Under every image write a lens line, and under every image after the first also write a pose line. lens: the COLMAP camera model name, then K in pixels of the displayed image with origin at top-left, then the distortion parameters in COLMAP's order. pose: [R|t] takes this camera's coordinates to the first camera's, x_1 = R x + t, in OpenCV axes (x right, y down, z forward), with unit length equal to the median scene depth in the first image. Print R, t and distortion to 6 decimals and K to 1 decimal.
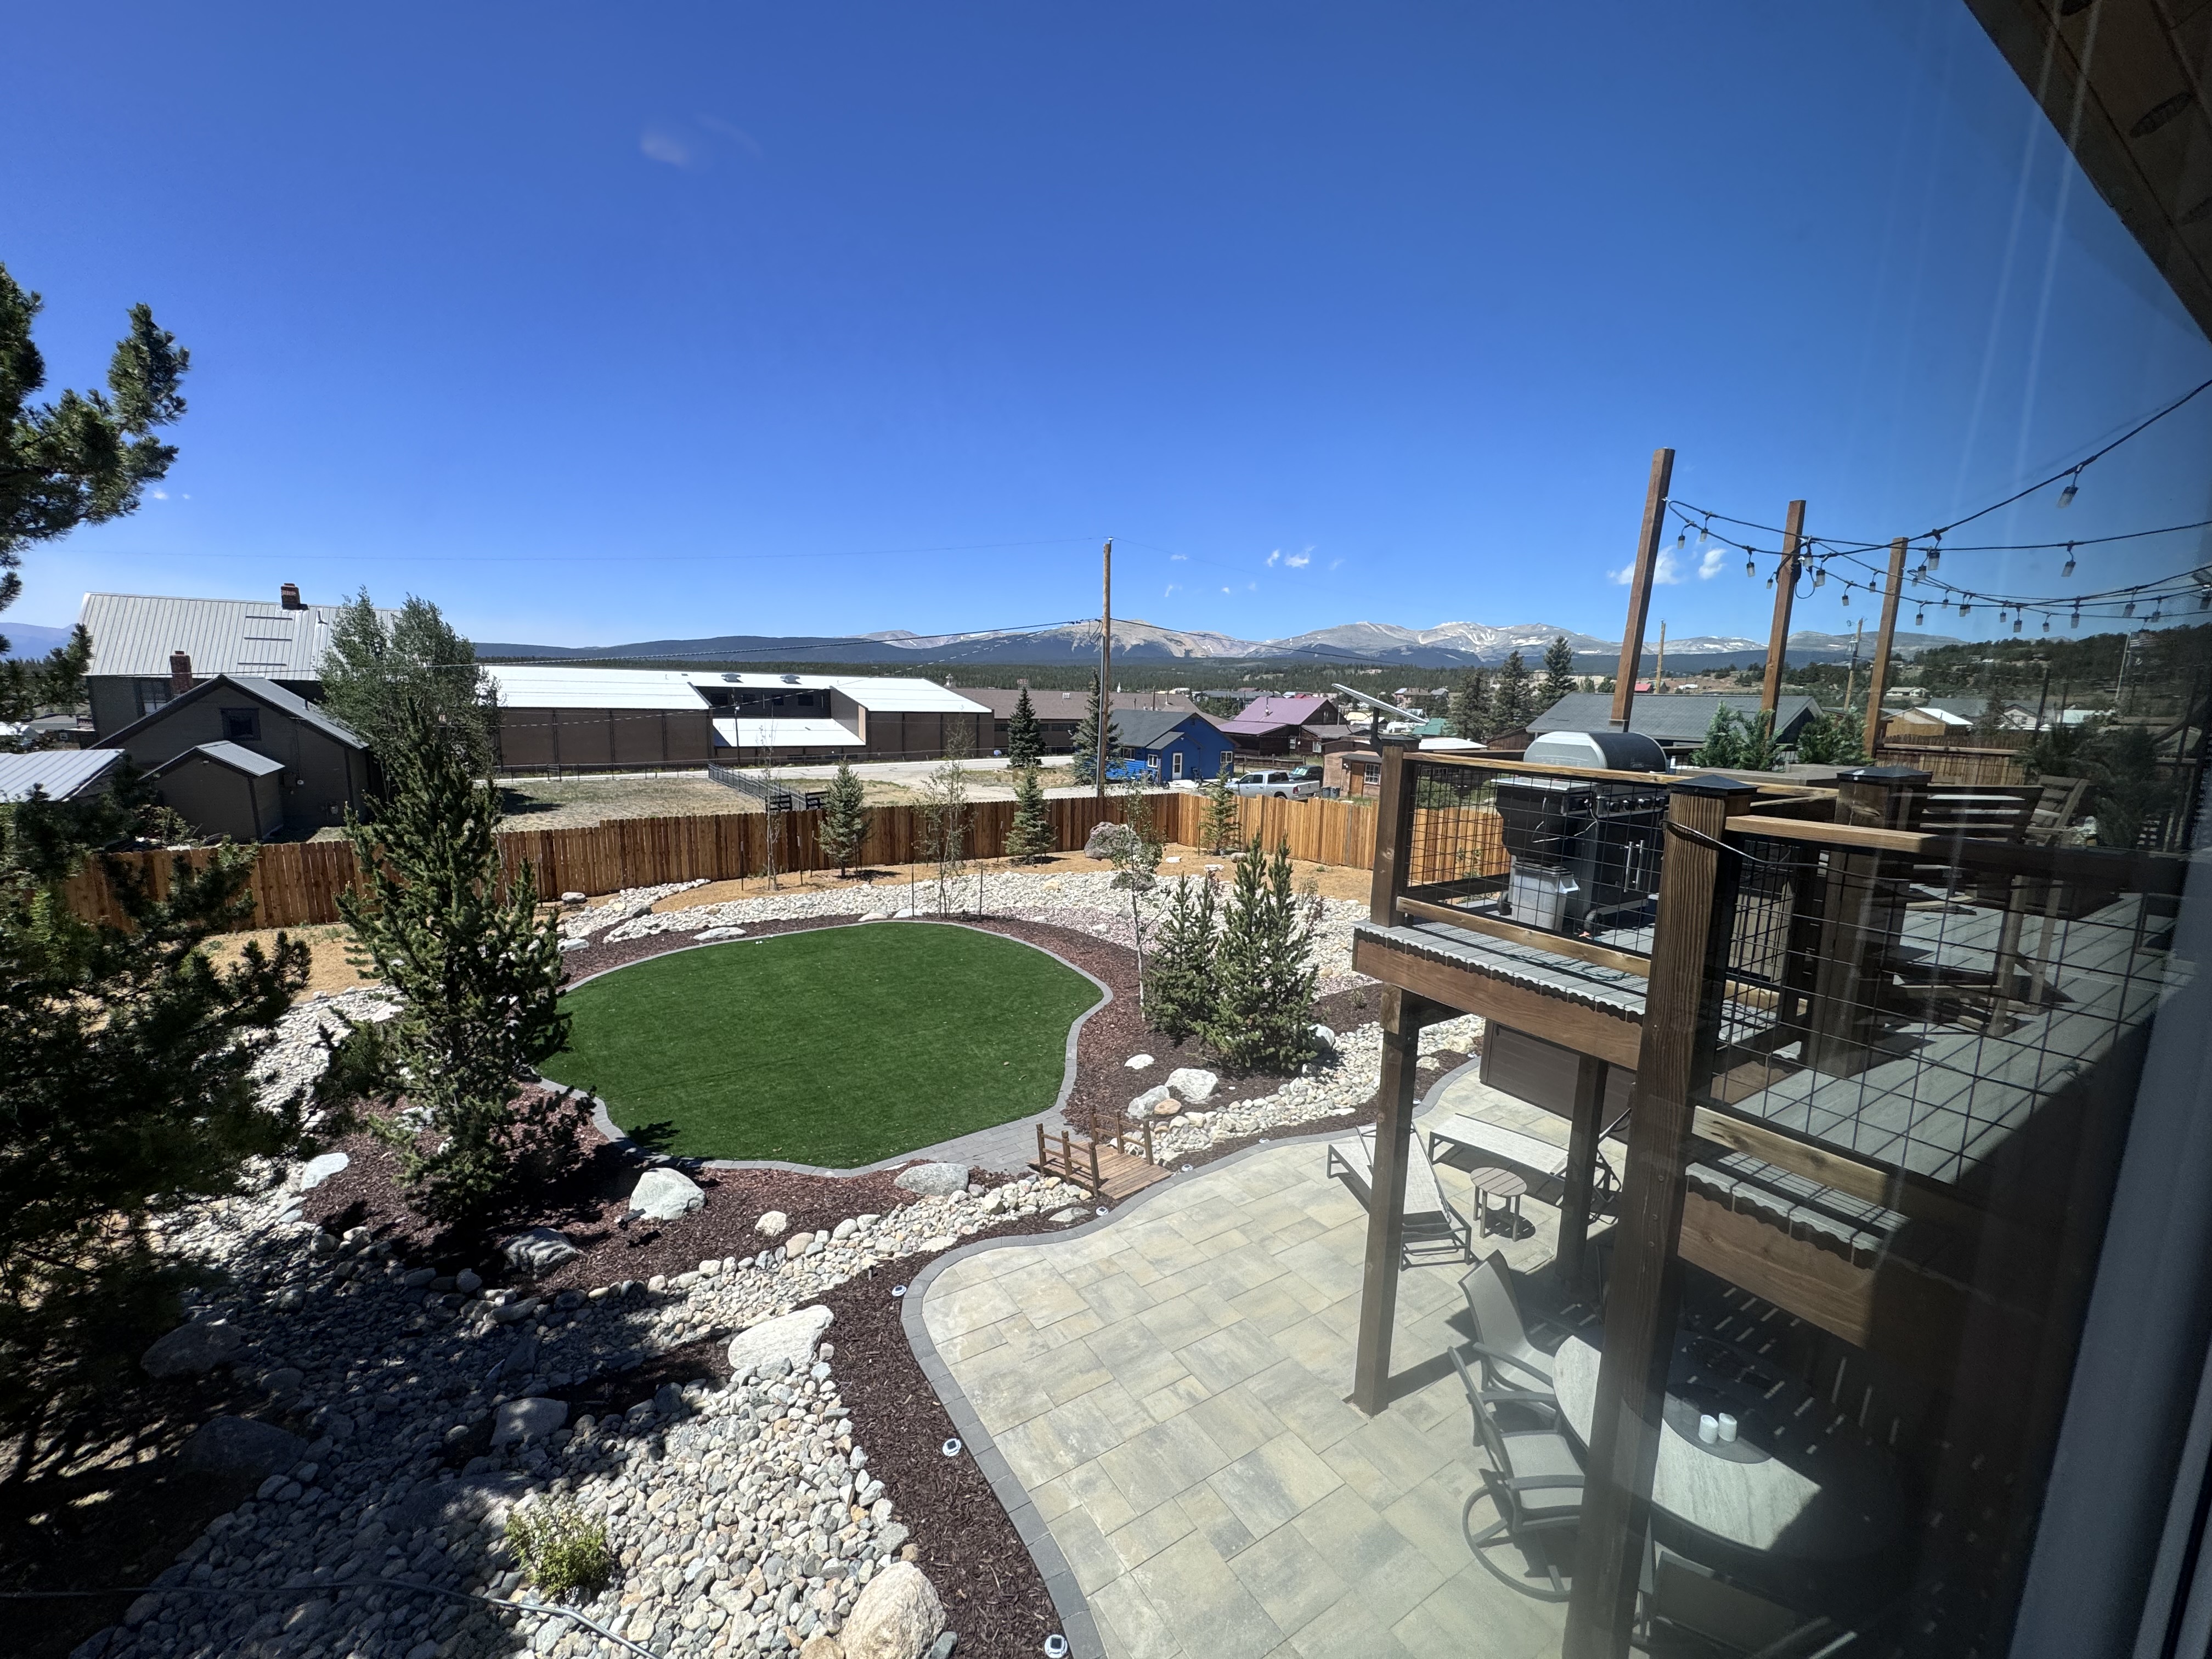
lens RADIAL K [[885.4, 0, 1106.8], [0, 885.4, 826.2], [0, 0, 1]] dist [-0.003555, 0.000444]
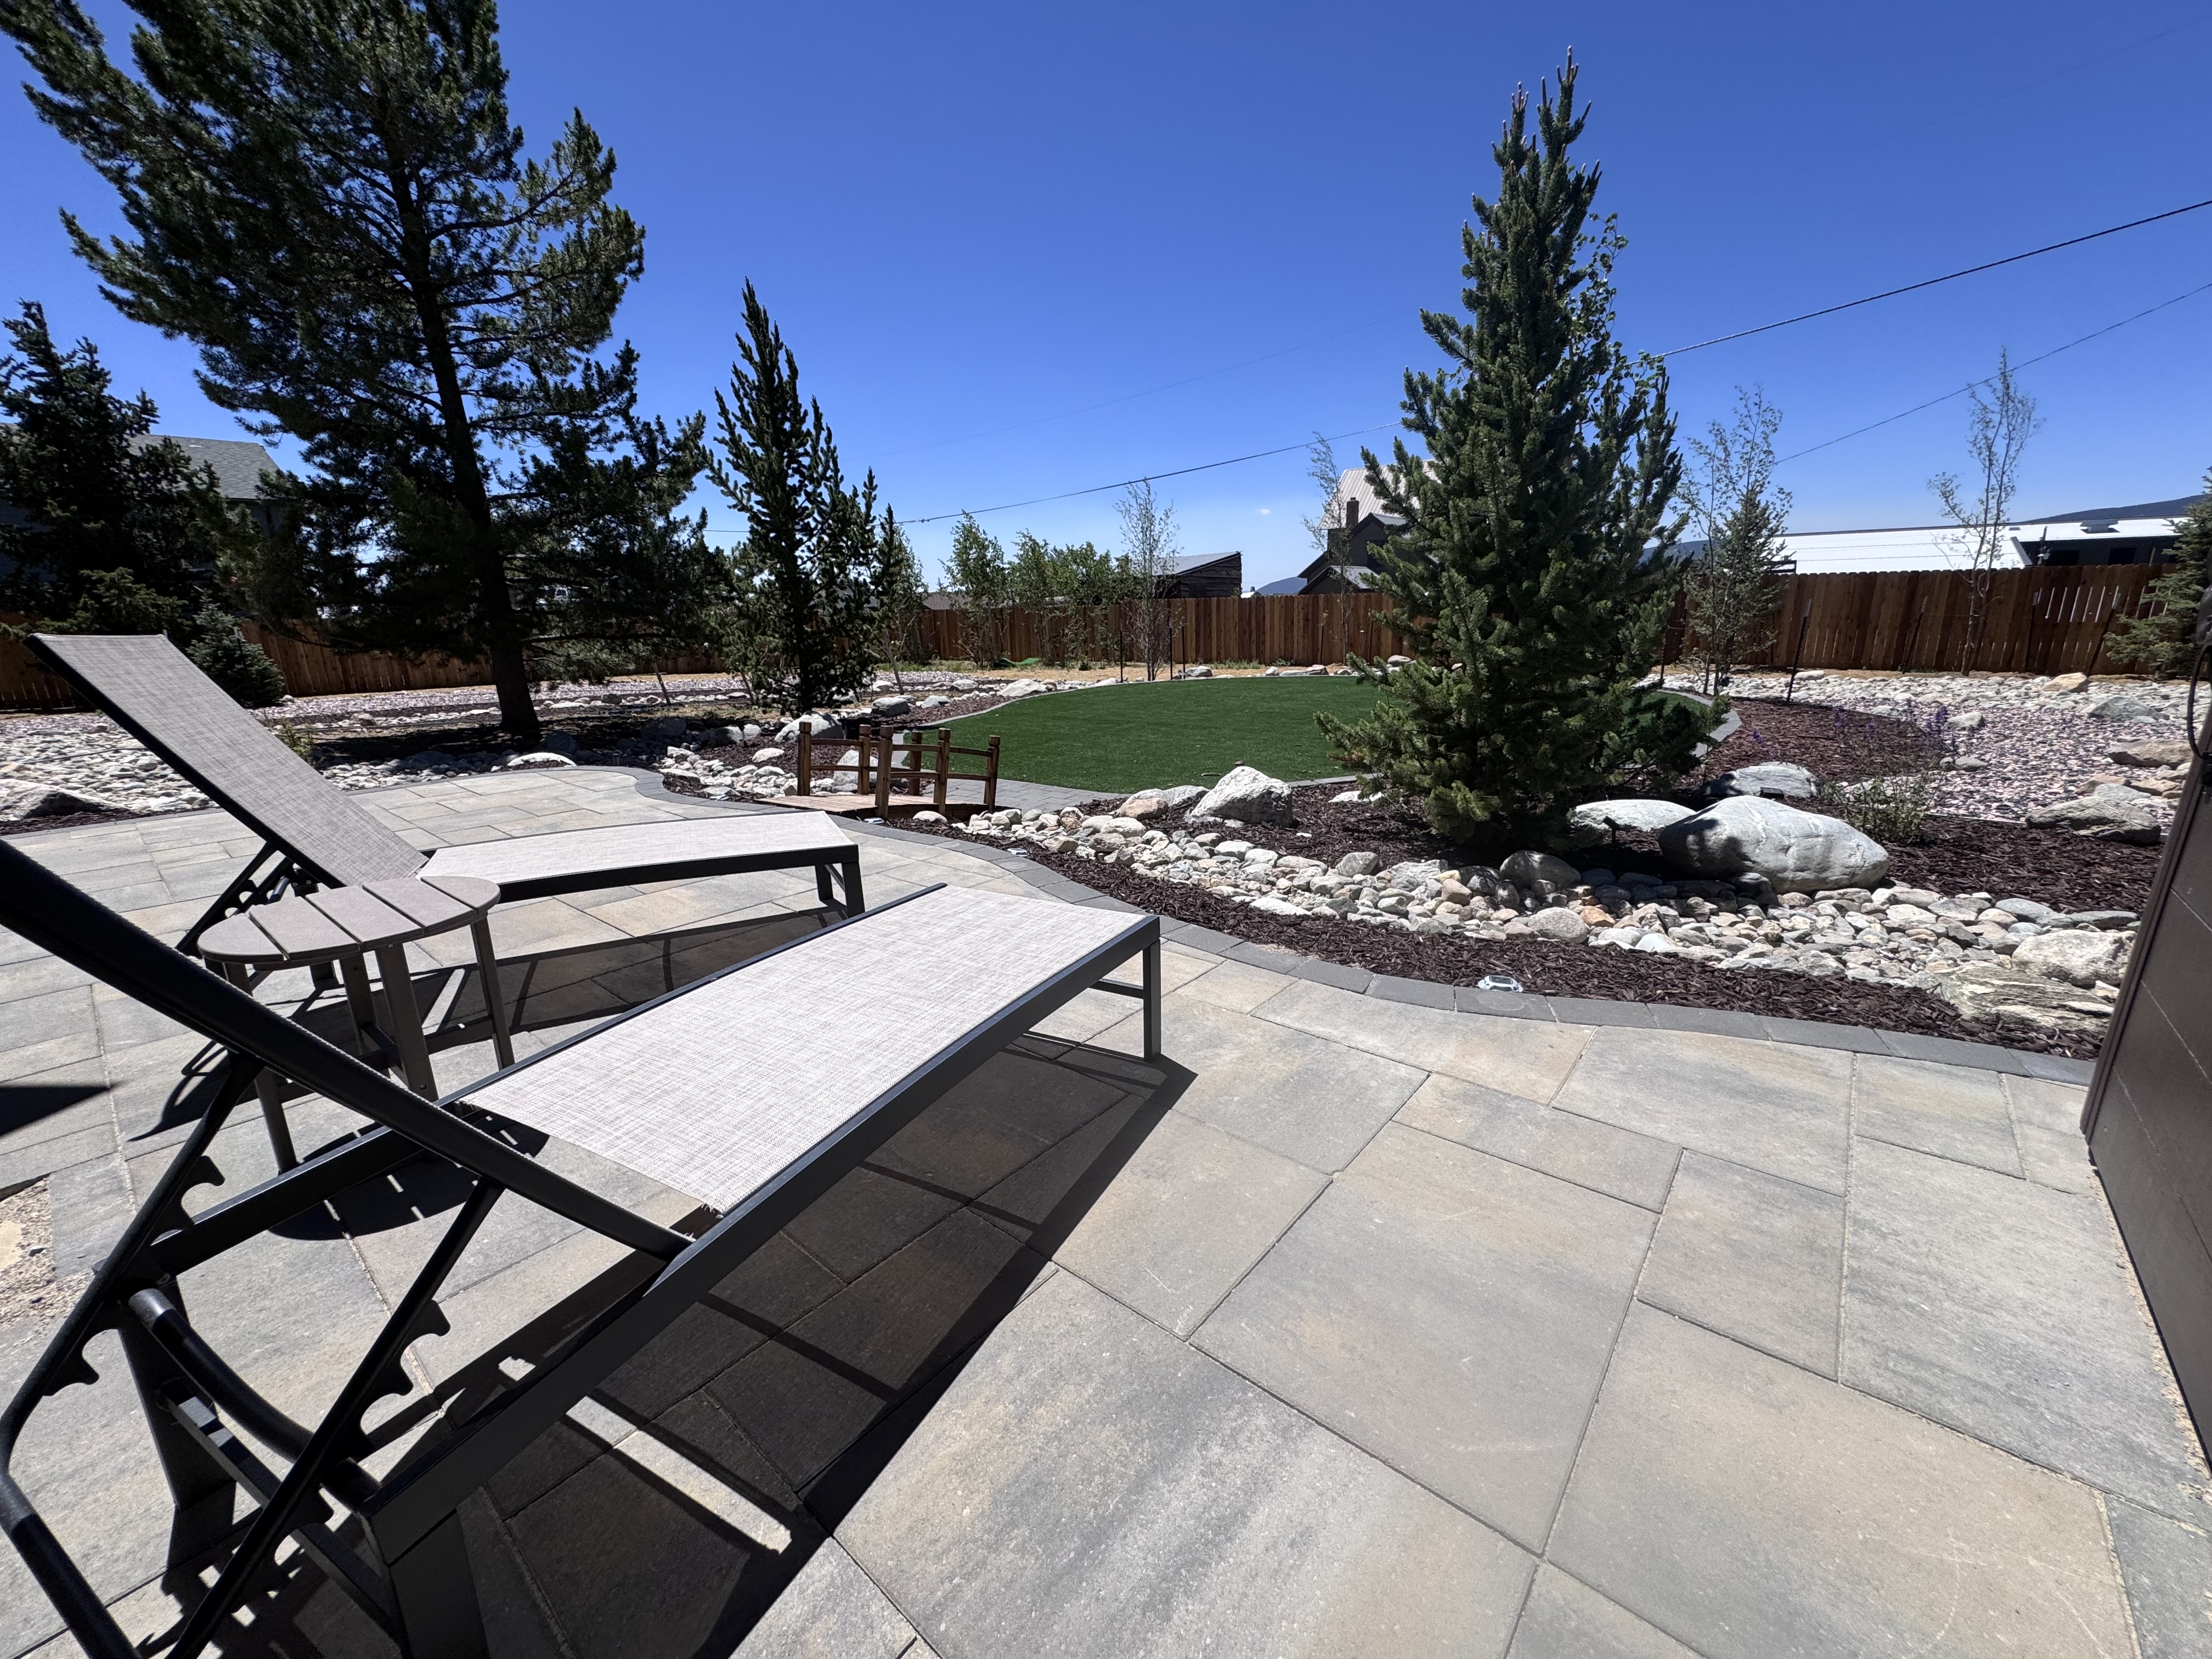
lens RADIAL K [[885.4, 0, 1096.6], [0, 885.4, 811.5], [0, 0, 1]] dist [-0.003555, 0.000444]
pose [[0.287019, 0.196947, -0.937460, 0.599428], [-0.111885, 0.978831, 0.171383, 0.272873], [0.951369, 0.055697, 0.302978, 0.947002]]
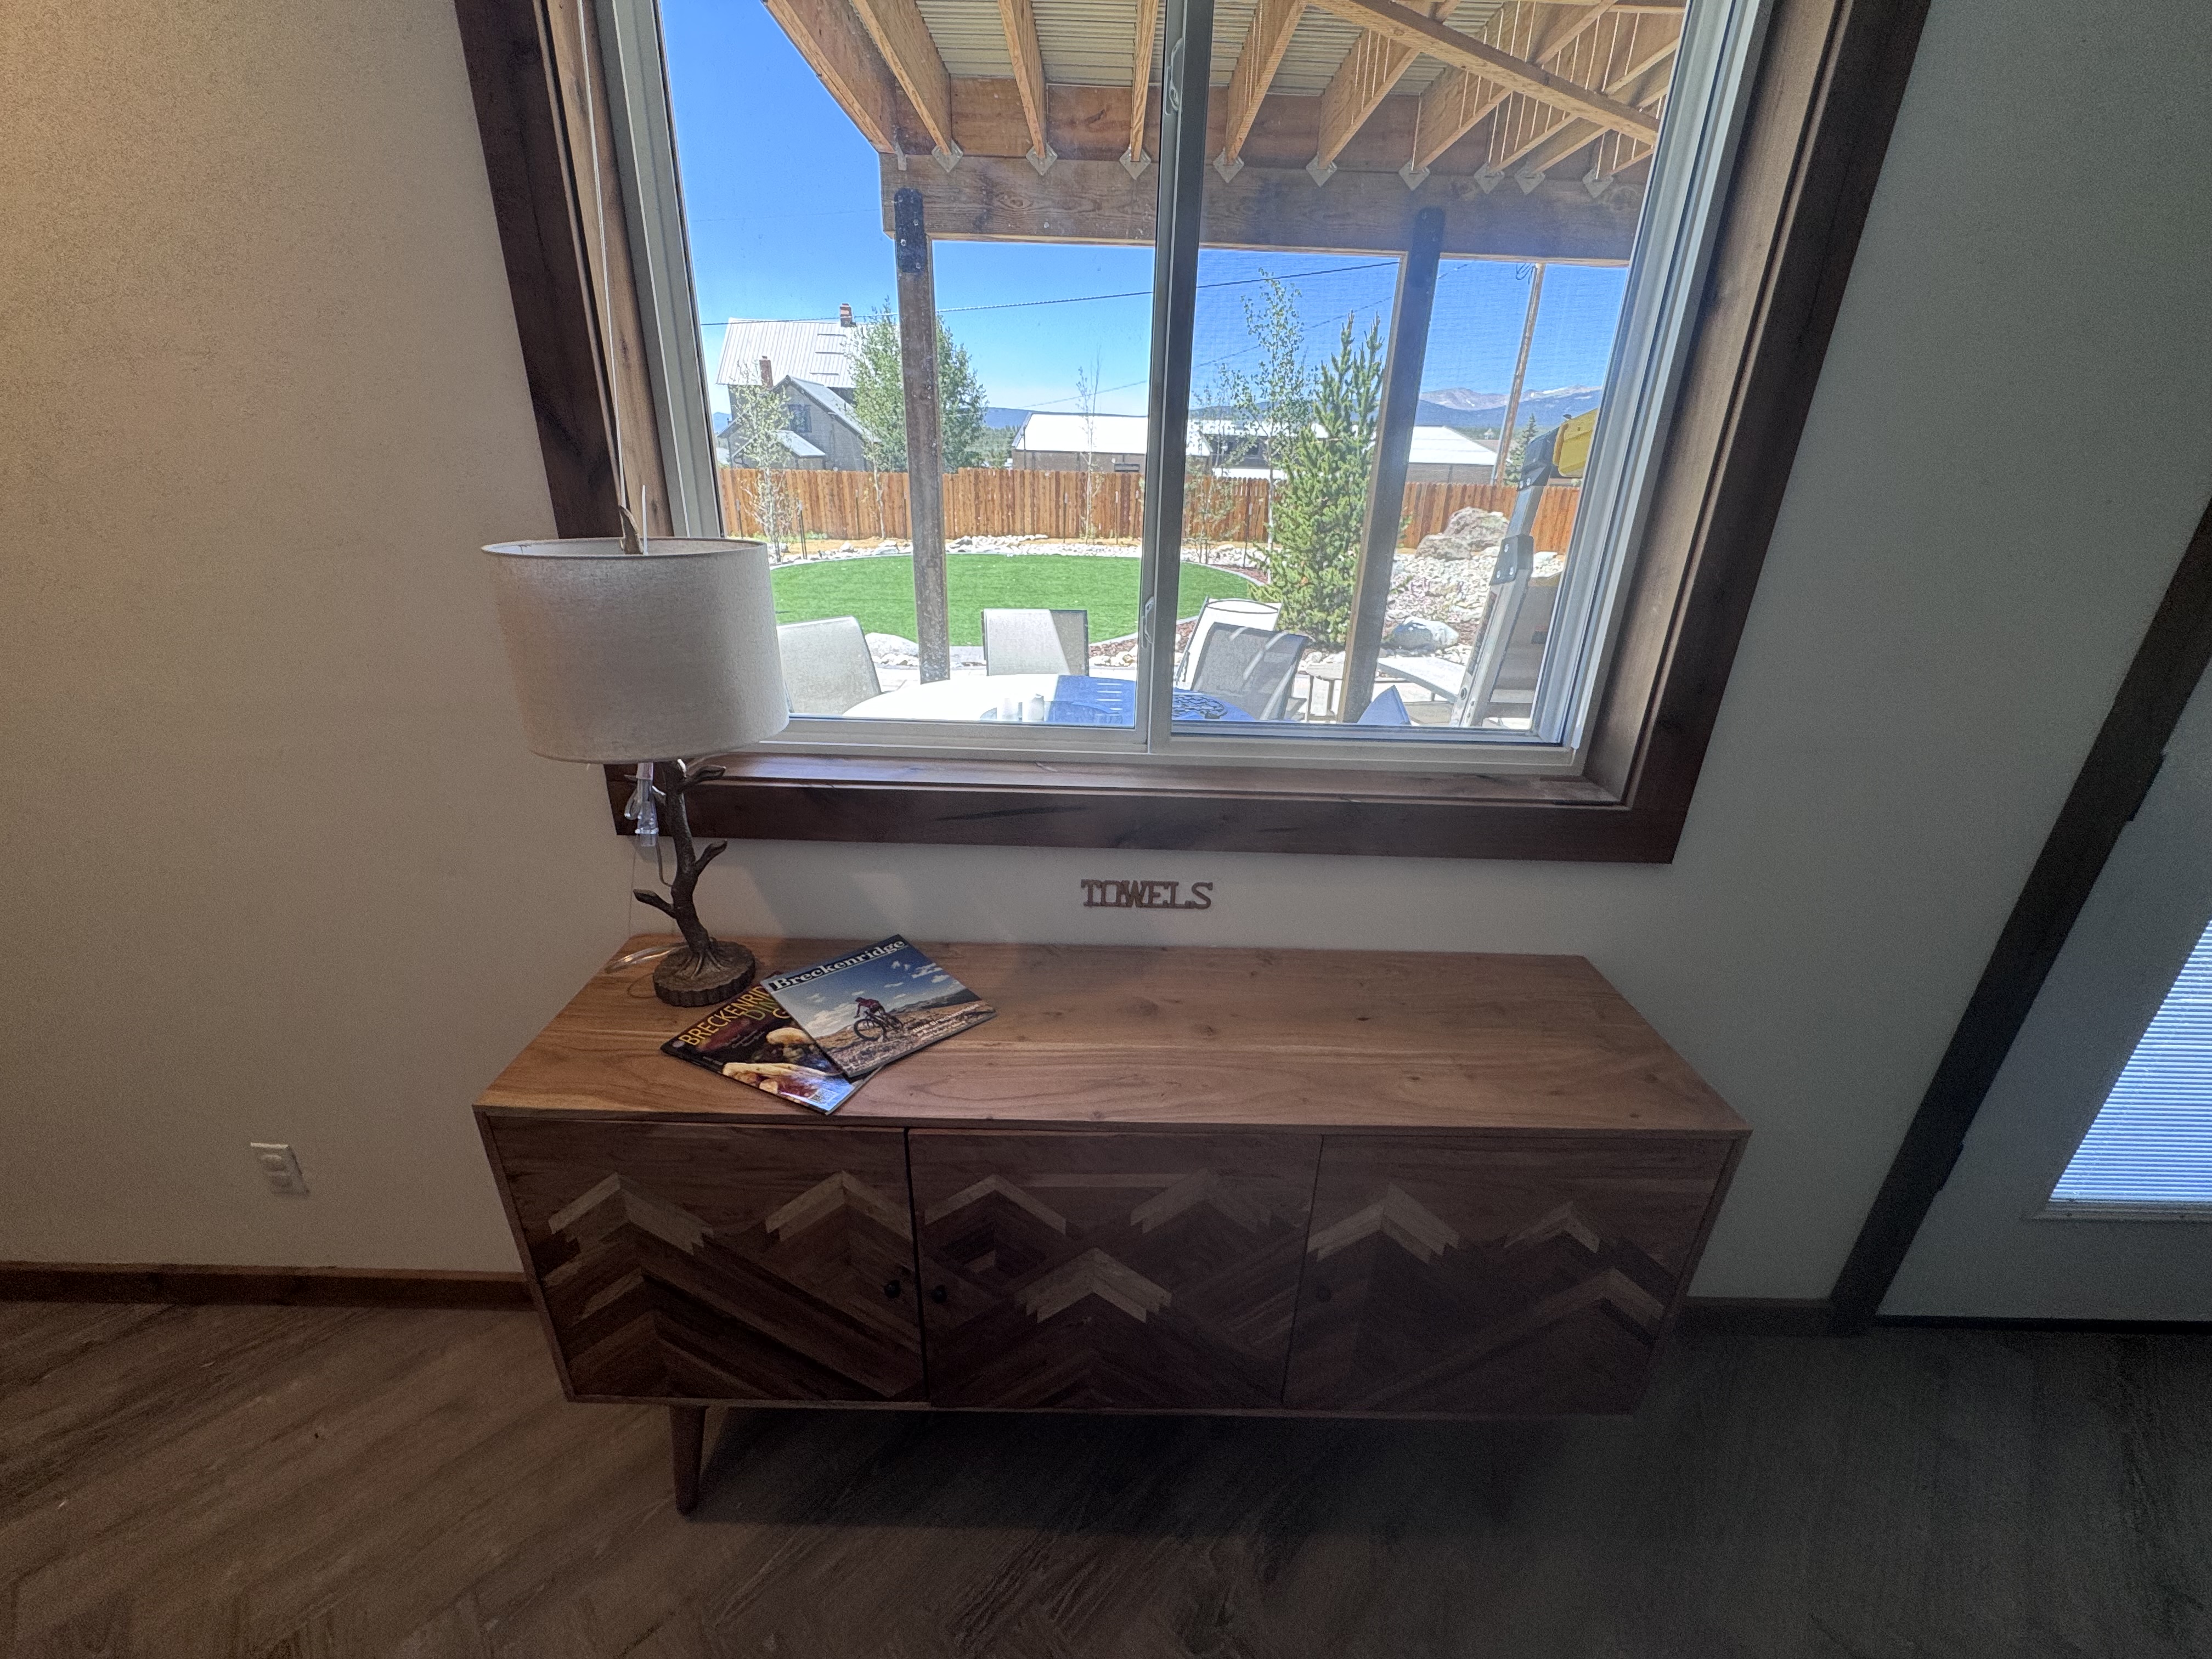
lens RADIAL K [[885.4, 0, 1115.0], [0, 885.4, 836.5], [0, 0, 1]] dist [-0.003555, 0.000444]
pose [[0.846062, 0.211020, -0.489540, 0.578271], [-0.084186, 0.959683, 0.268182, 0.304131], [0.526395, -0.185687, 0.829716, 0.237474]]
